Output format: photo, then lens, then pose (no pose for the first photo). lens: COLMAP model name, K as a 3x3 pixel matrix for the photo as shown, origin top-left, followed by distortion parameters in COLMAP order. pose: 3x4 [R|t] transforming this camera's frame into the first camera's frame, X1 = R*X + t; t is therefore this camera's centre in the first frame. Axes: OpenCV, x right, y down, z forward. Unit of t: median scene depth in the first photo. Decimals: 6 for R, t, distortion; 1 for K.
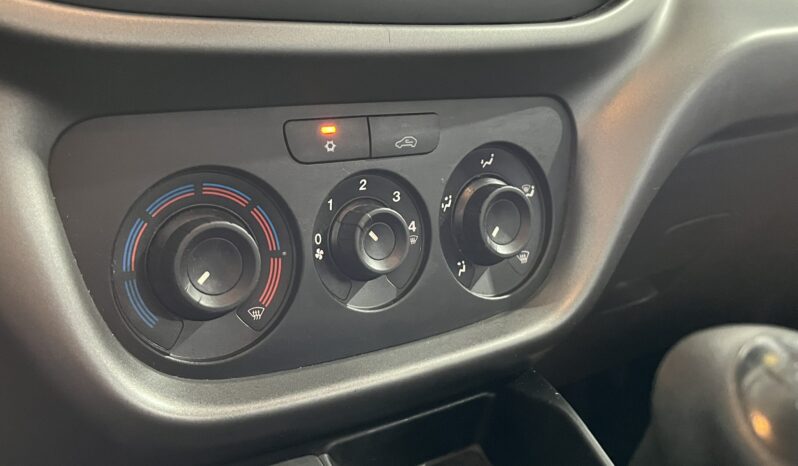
lens RADIAL K [[808.1, 0, 399.0], [0, 808.1, 233.0], [0, 0, 1]] dist [0.076636, -0.002892]
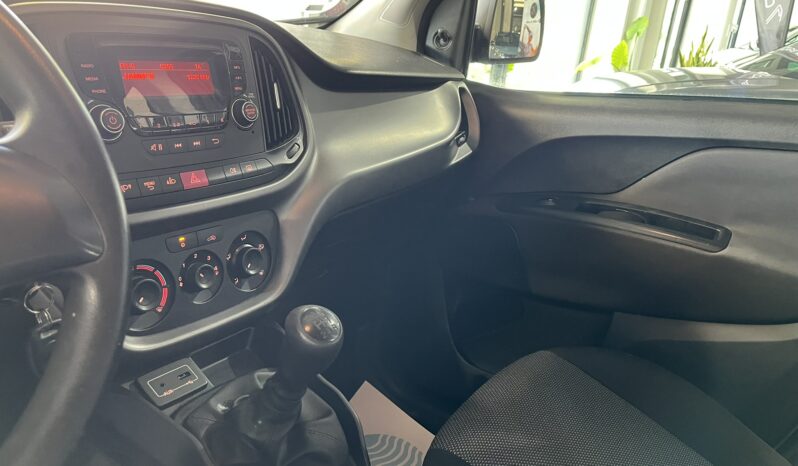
lens RADIAL K [[611.9, 0, 399.0], [0, 611.9, 233.0], [0, 0, 1]] dist [0.052293, -0.061626]
pose [[0.940541, -0.077904, 0.330626, -0.079703], [0.059218, 0.996045, 0.066234, -0.231825], [-0.334478, -0.042717, 0.941435, -1.134715]]
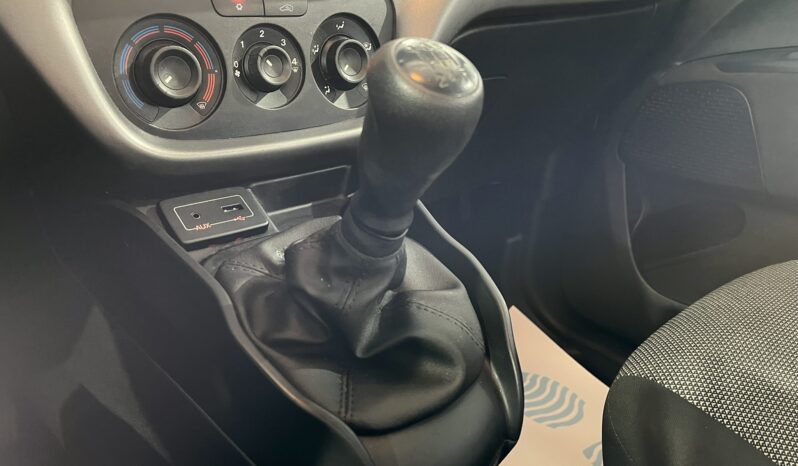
lens RADIAL K [[611.9, 0, 399.0], [0, 611.9, 233.0], [0, 0, 1]] dist [0.052293, -0.061626]
pose [[0.994835, -0.042806, 0.092043, 0.106664], [0.032048, 0.992810, 0.115329, 0.219441], [-0.096318, -0.111783, 0.989054, -0.363636]]
